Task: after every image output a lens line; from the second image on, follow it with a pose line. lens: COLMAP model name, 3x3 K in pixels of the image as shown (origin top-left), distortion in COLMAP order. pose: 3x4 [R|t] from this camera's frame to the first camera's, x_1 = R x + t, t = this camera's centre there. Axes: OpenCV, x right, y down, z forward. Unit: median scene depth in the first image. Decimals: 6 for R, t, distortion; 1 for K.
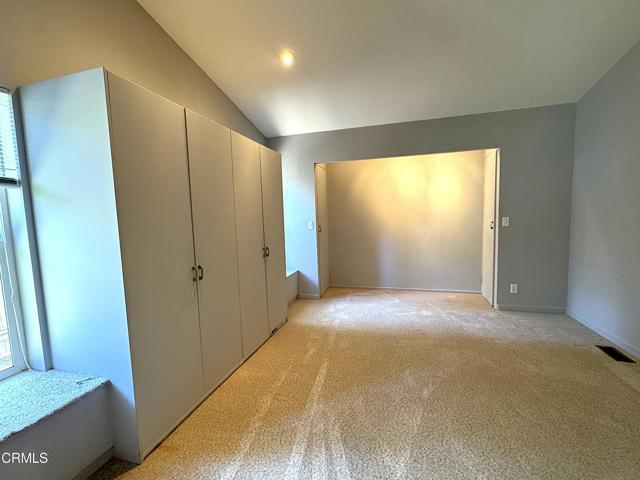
lens RADIAL K [[280.1, 0, 319.9], [0, 280.1, 238.1], [0, 0, 1]] dist [-0.003678, 0.000366]
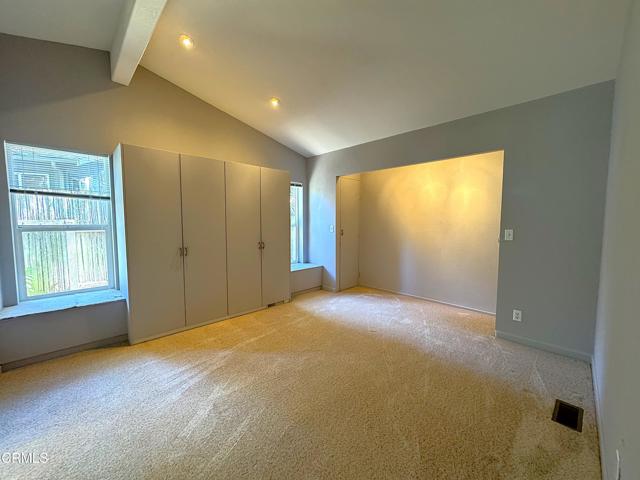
lens RADIAL K [[257.9, 0, 320.5], [0, 257.9, 241.2], [0, 0, 1]] dist [-0.001192, -0.000542]
pose [[0.868451, 0.073891, -0.490237, 0.493822], [-0.073413, 0.997096, 0.020238, -0.012354], [0.490309, 0.018414, 0.871354, 0.033488]]
